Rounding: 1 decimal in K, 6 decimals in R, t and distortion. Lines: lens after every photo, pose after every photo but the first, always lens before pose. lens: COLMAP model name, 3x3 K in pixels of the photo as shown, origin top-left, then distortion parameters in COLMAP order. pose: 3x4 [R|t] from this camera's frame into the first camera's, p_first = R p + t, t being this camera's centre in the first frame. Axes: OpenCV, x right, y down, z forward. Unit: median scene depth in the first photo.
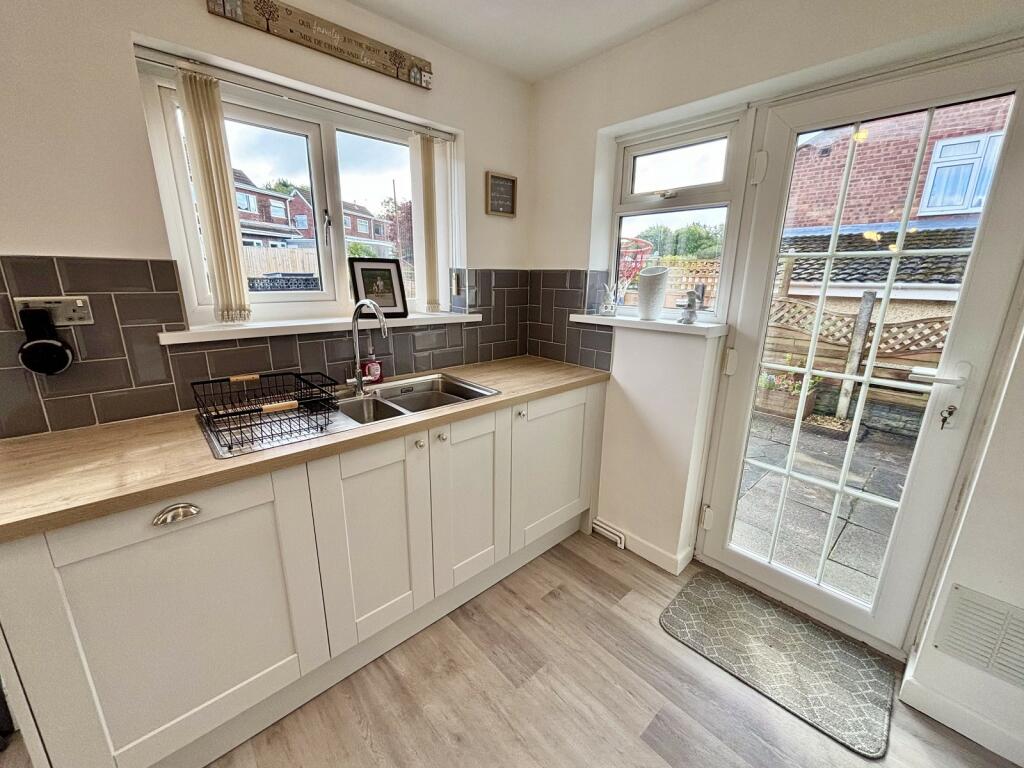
lens RADIAL K [[412.8, 0, 507.9], [0, 412.8, 384.1], [0, 0, 1]] dist [-0.002841, 0.000723]
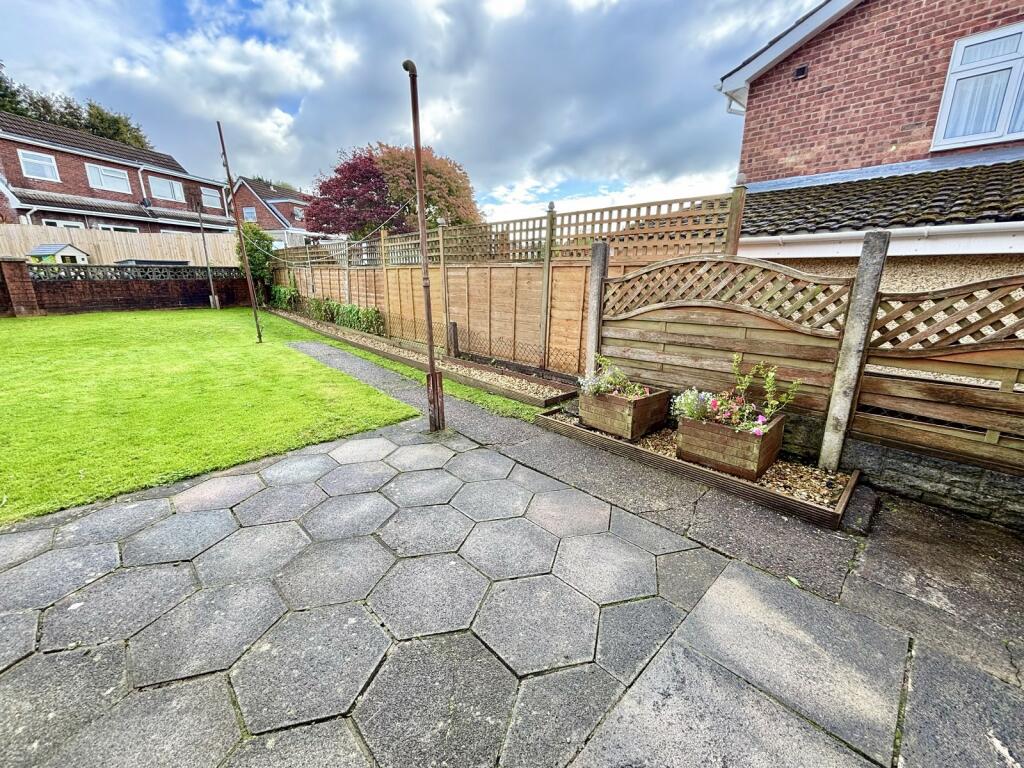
lens RADIAL K [[412.8, 0, 510.9], [0, 412.8, 384.2], [0, 0, 1]] dist [-0.002841, 0.000723]
pose [[0.999500, -0.022953, 0.021732, 0.261026], [0.022828, 0.999722, 0.005958, -0.031031], [-0.021863, -0.005459, 0.999746, 0.319250]]
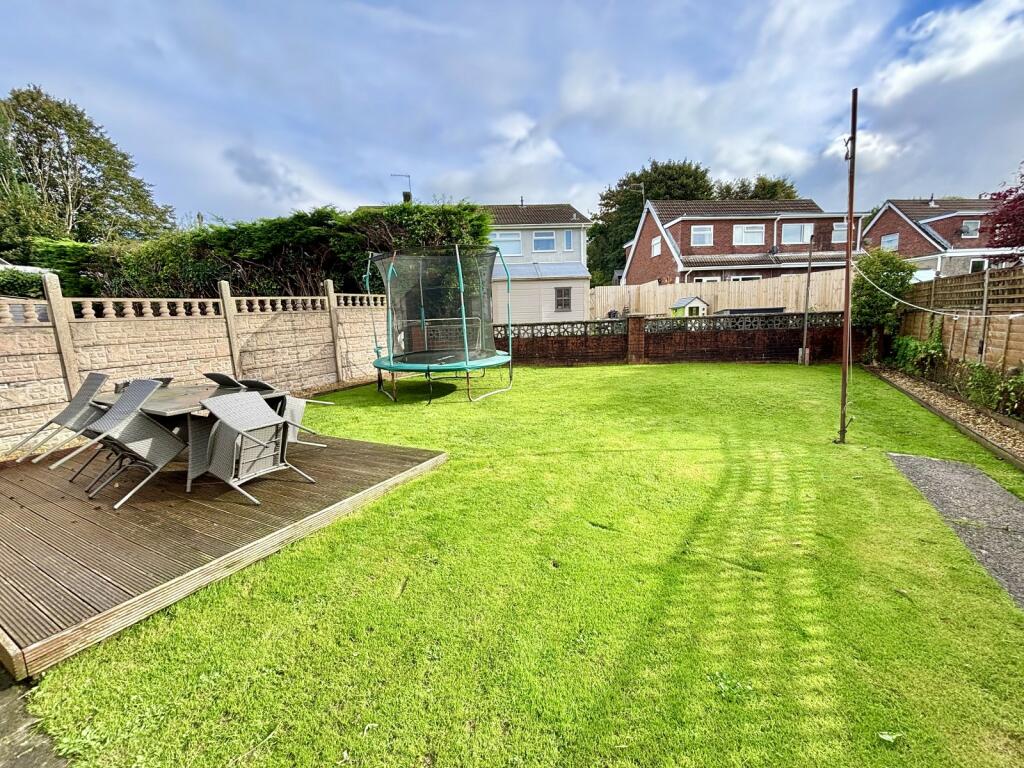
lens RADIAL K [[412.8, 0, 513.2], [0, 412.8, 381.0], [0, 0, 1]] dist [-0.002841, 0.000723]
pose [[0.327056, 0.100824, -0.939611, 0.065943], [-0.198565, 0.979427, 0.035981, -0.156592], [0.923908, 0.174806, 0.340347, 0.689019]]
